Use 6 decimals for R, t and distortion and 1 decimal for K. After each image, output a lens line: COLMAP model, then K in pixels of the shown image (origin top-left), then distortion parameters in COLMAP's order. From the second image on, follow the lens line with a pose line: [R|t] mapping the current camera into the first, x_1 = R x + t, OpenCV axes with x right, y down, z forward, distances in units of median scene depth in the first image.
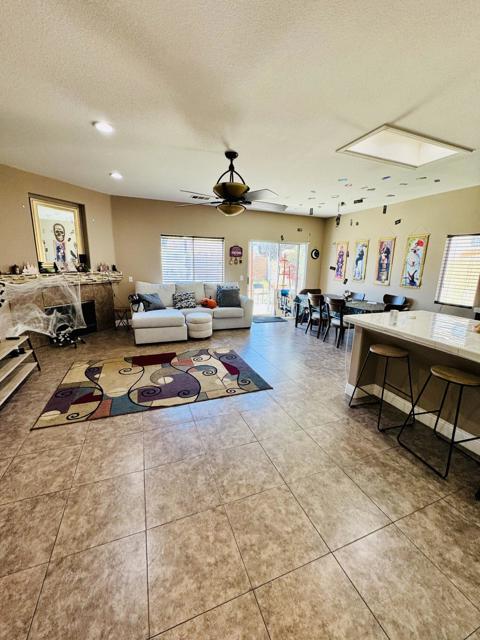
lens RADIAL K [[255.7, 0, 240.3], [0, 255.7, 319.1], [0, 0, 1]] dist [-0.002946, -0.000017]
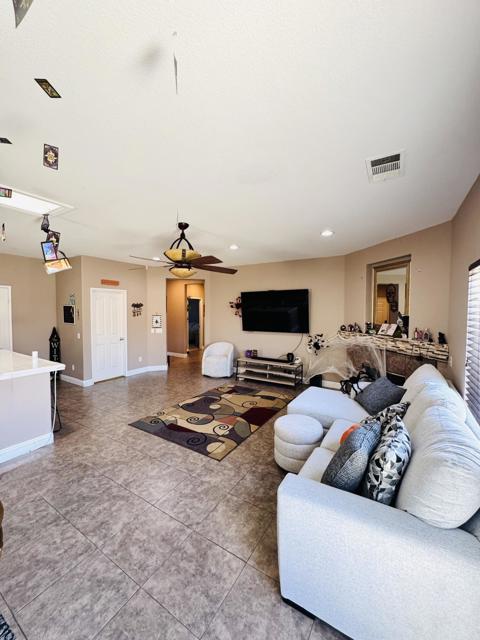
lens RADIAL K [[255.7, 0, 239.0], [0, 255.7, 318.8], [0, 0, 1]] dist [-0.002946, -0.000017]
pose [[-0.803581, -0.005488, -0.595170, 0.340586], [-0.153632, 0.967984, 0.198503, -0.414436], [0.575026, 0.250951, -0.778697, 1.694707]]
